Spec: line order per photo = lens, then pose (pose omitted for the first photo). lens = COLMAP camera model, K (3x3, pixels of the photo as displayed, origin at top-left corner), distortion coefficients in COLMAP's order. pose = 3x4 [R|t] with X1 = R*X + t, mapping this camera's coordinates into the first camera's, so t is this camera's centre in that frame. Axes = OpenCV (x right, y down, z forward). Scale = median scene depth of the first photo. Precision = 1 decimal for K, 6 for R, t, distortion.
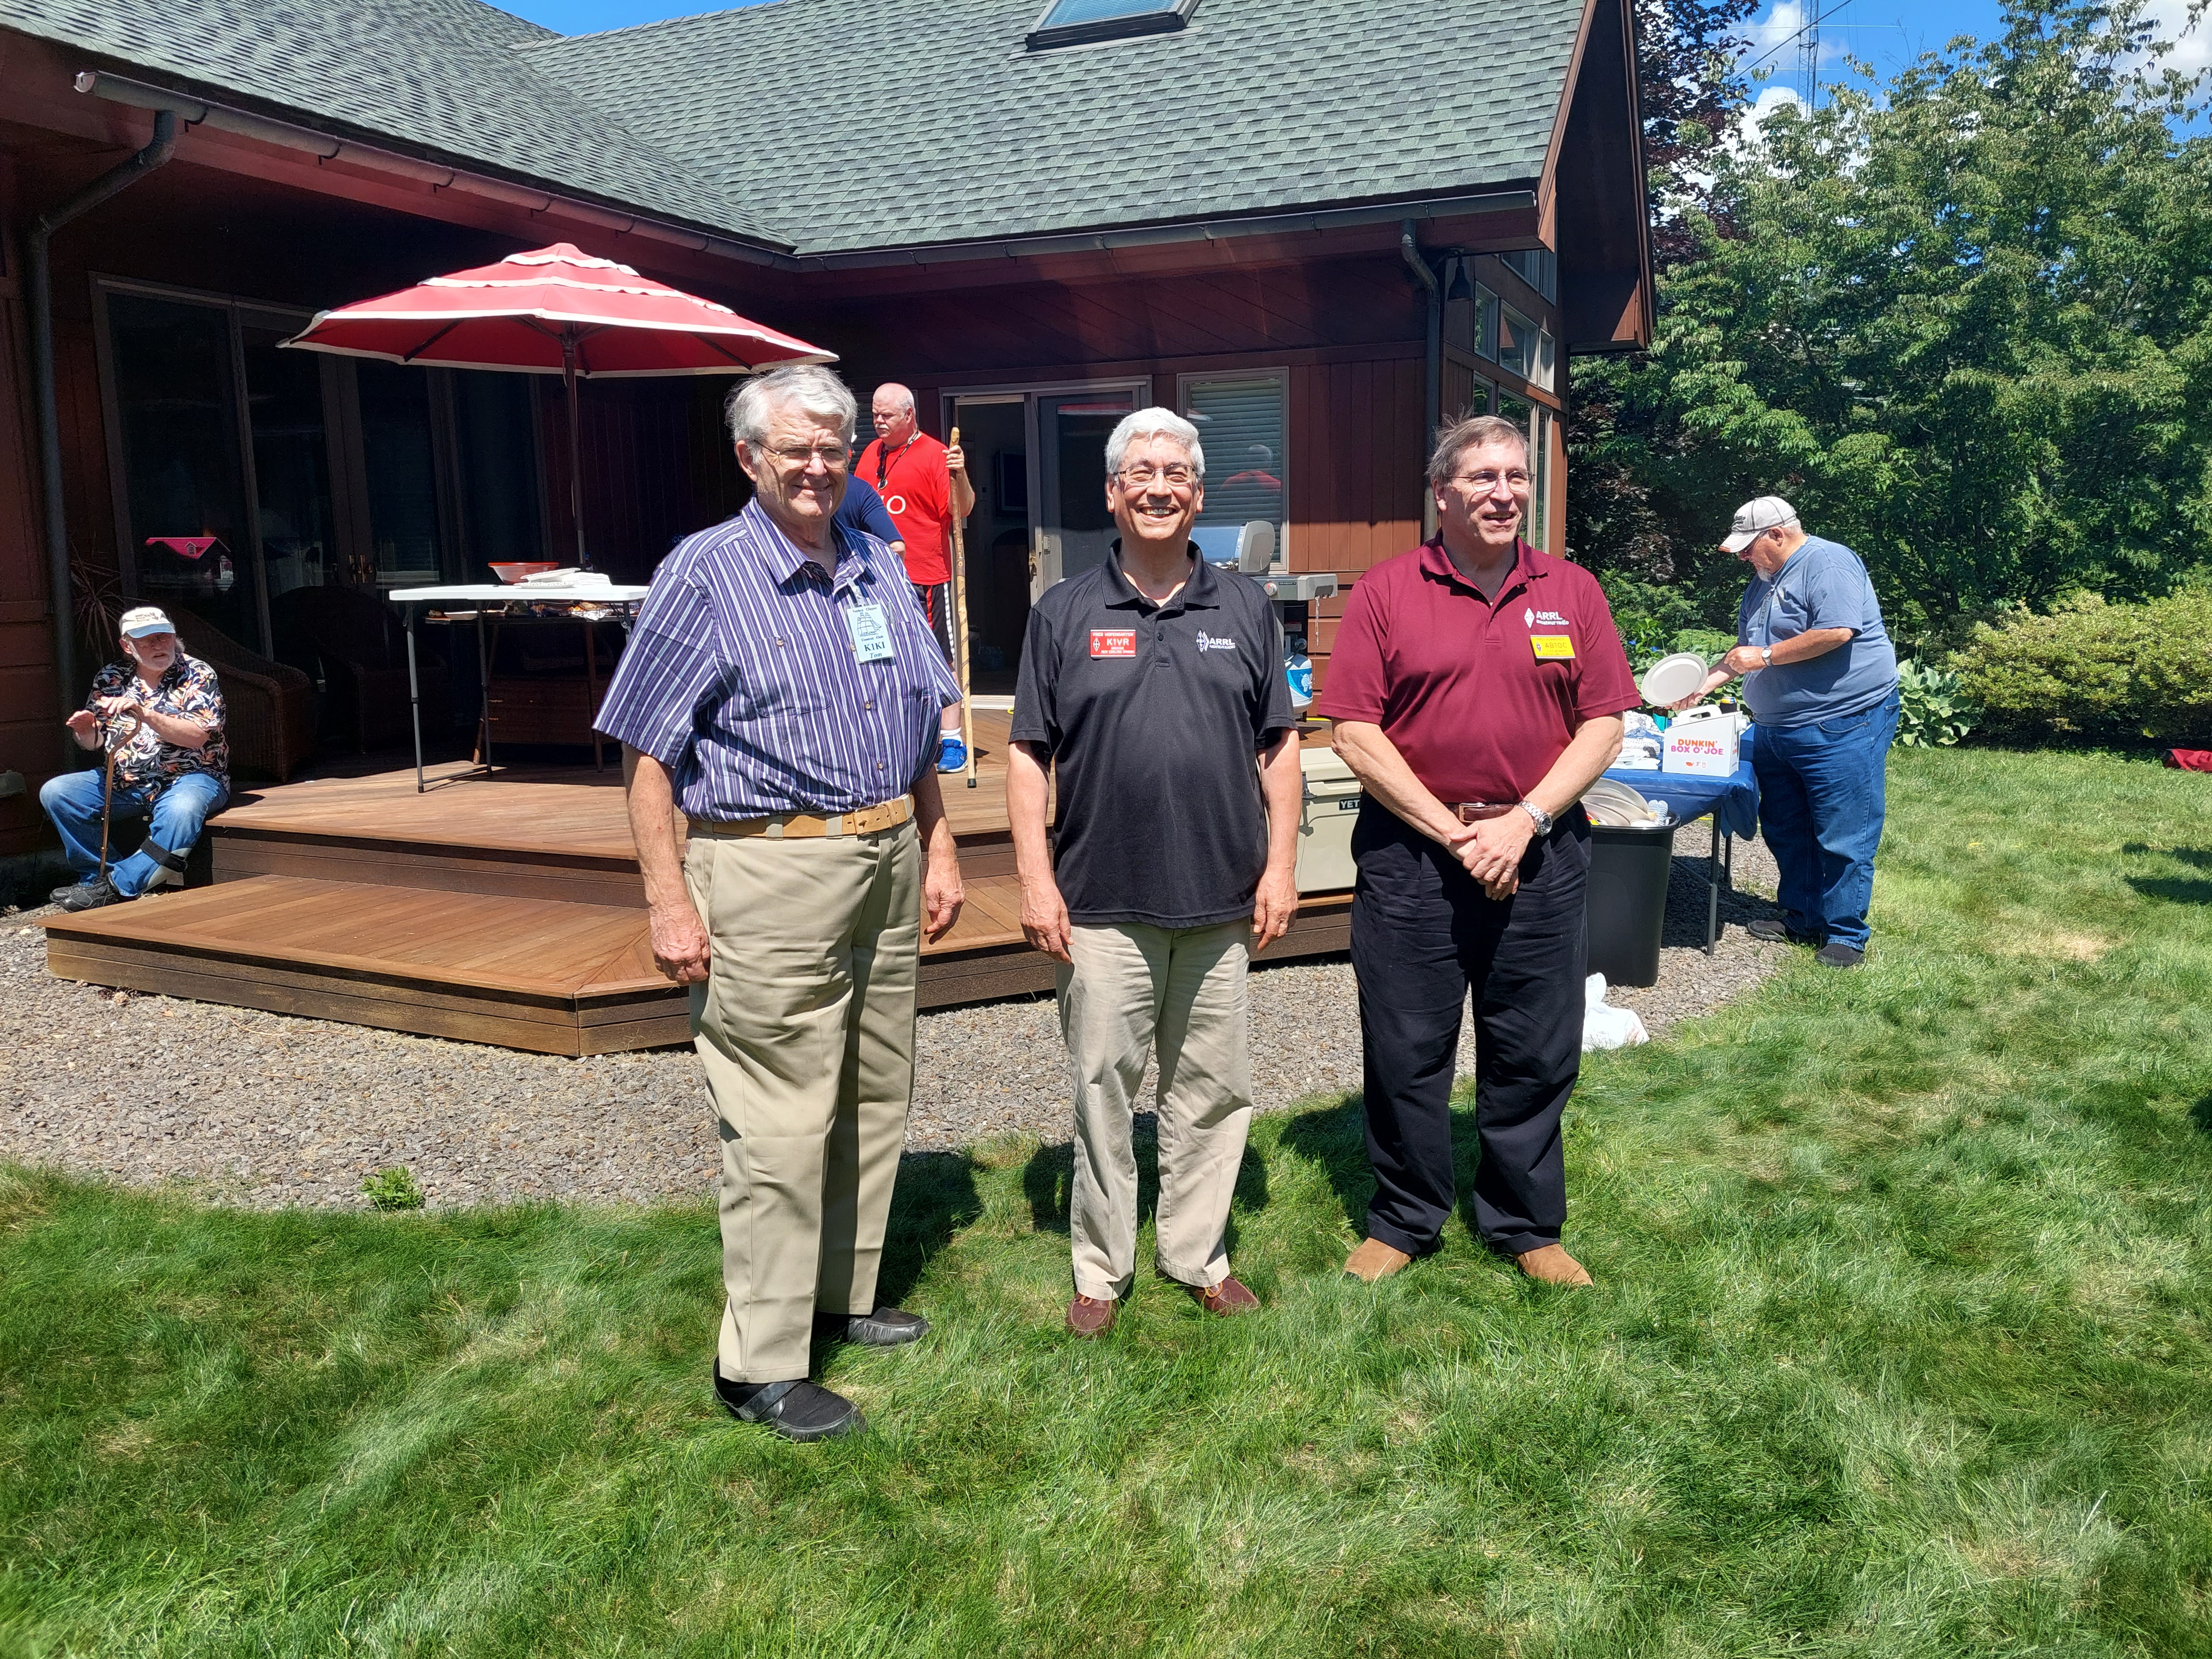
lens RADIAL K [[1574.3, 0, 1117.9], [0, 1574.3, 818.4], [0, 0, 1]] dist [0.032615, -0.044572]
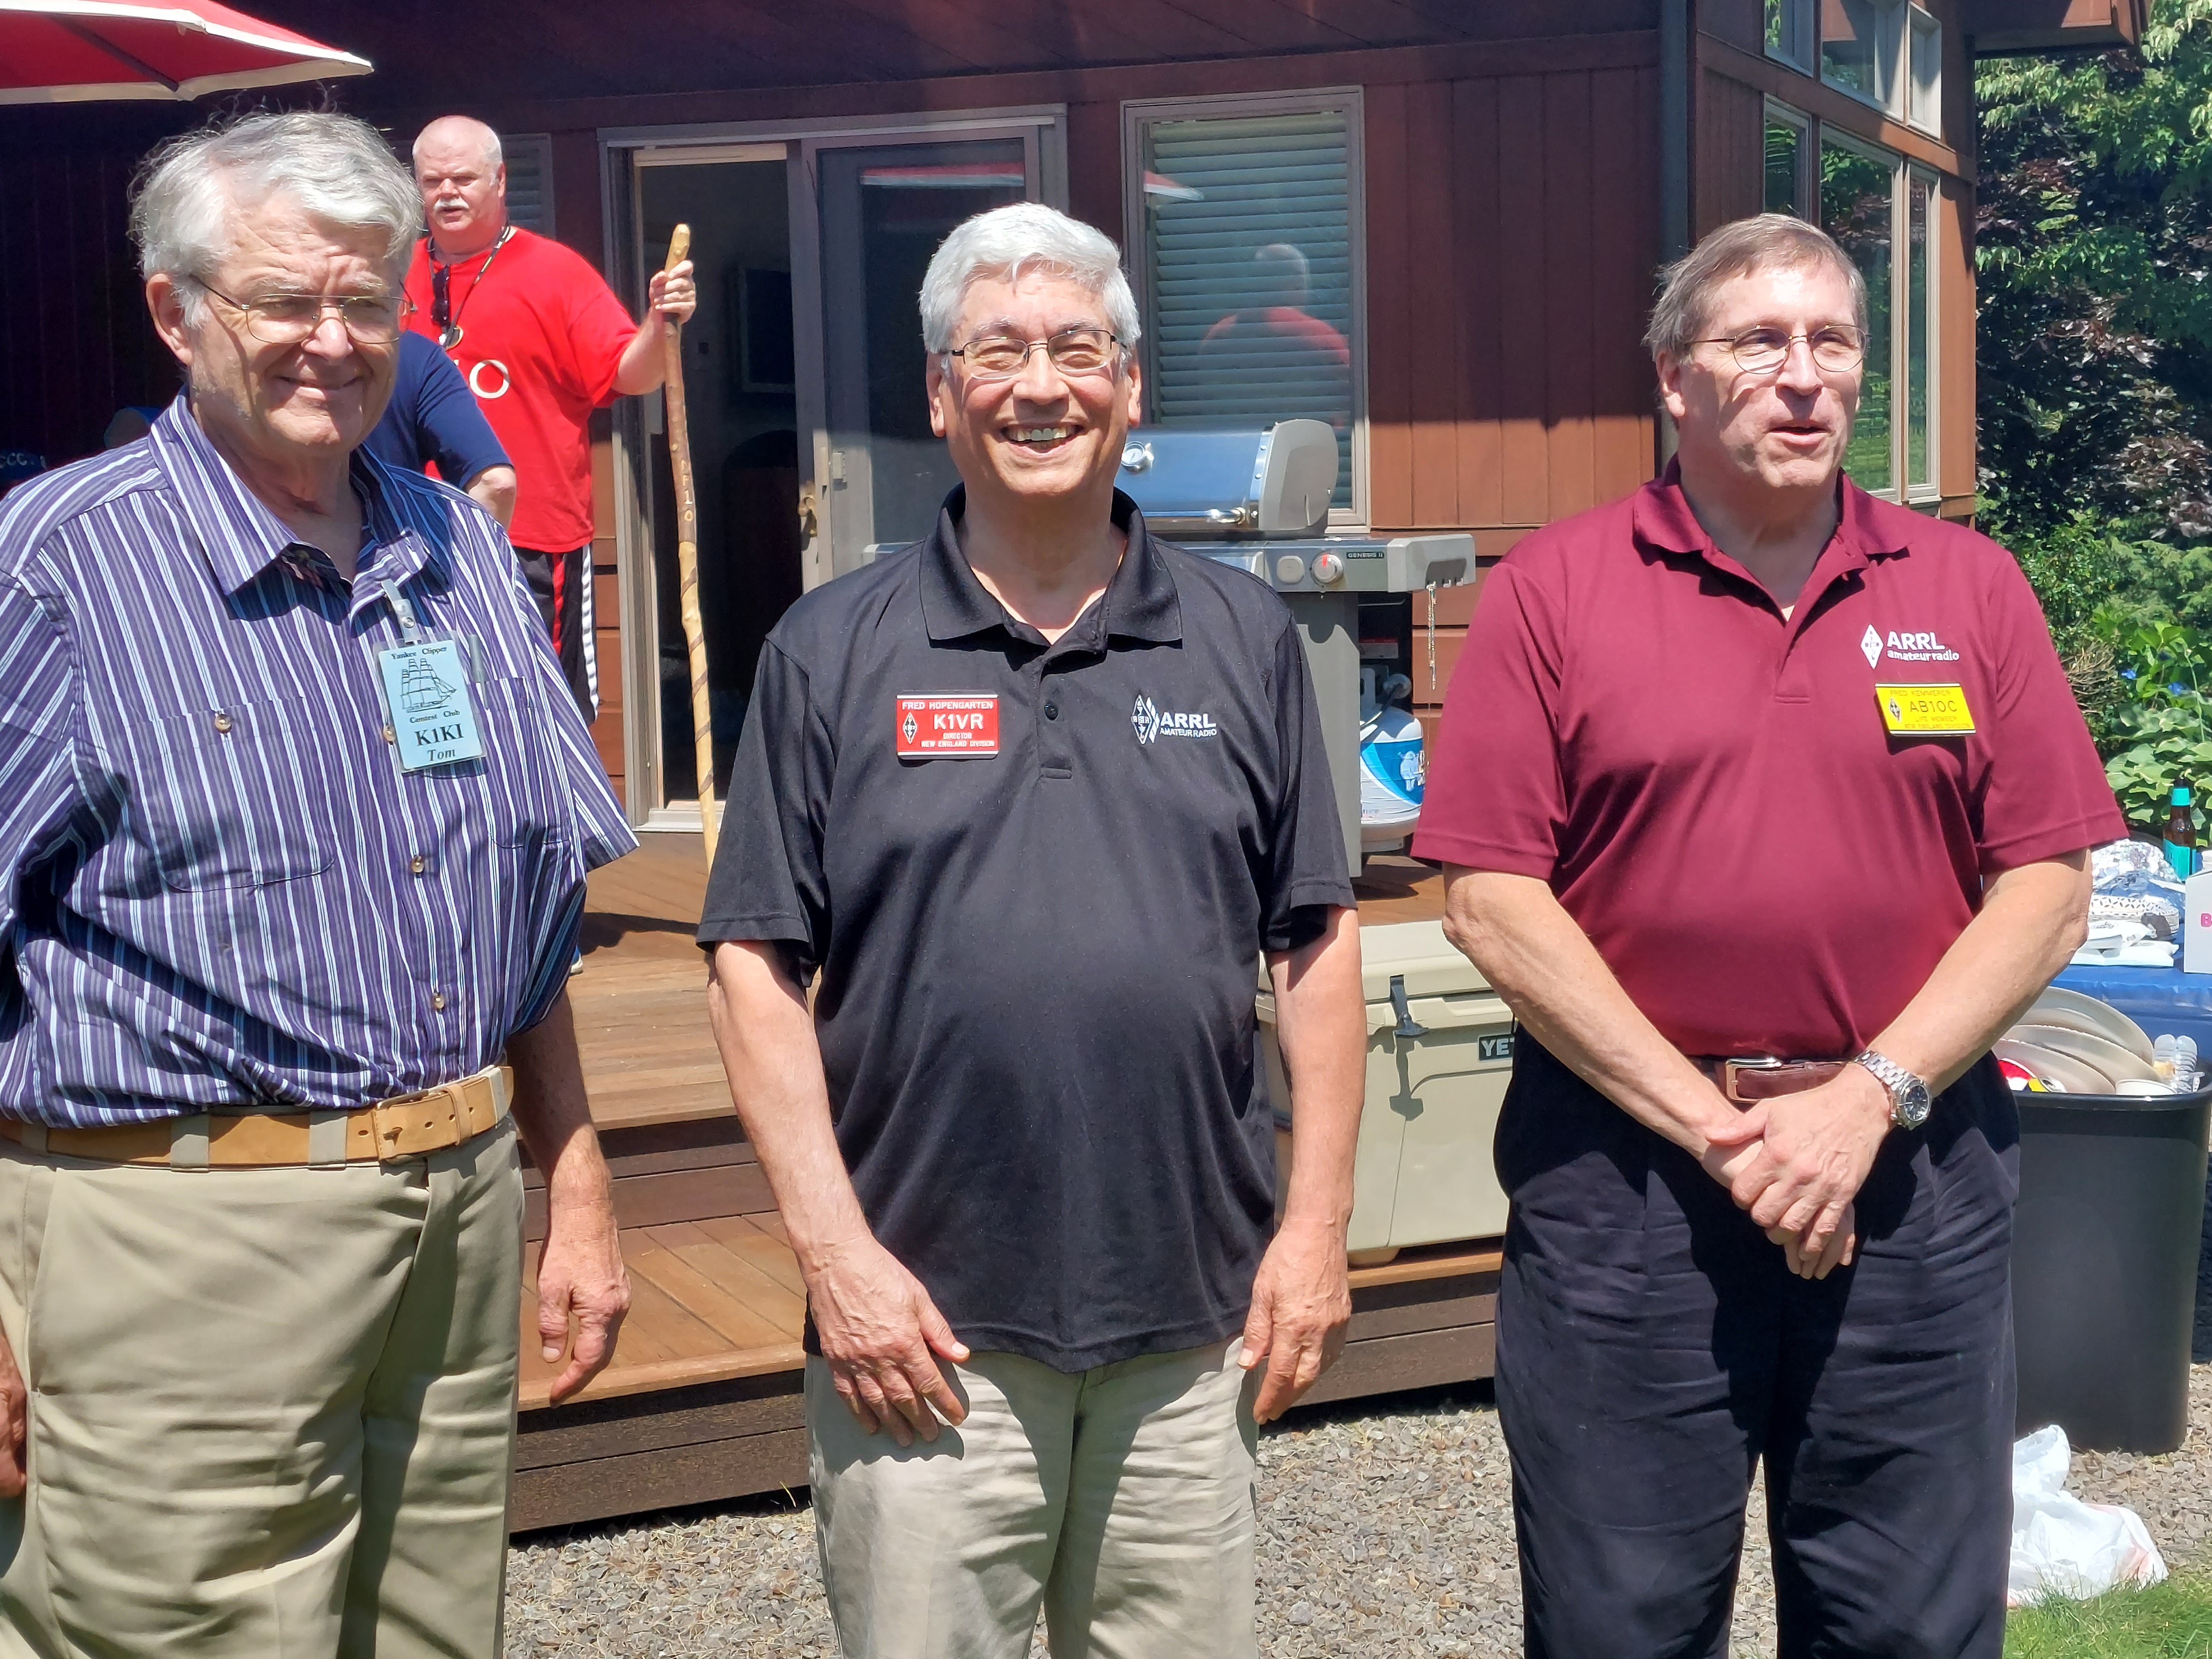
lens RADIAL K [[1574.3, 0, 1065.7], [0, 1574.3, 885.5], [0, 0, 1]] dist [0.032615, -0.044572]
pose [[0.990468, 0.020093, 0.136271, -0.036051], [0.011757, 0.973362, -0.228974, 0.044475], [-0.137241, 0.228393, 0.963847, 0.562558]]
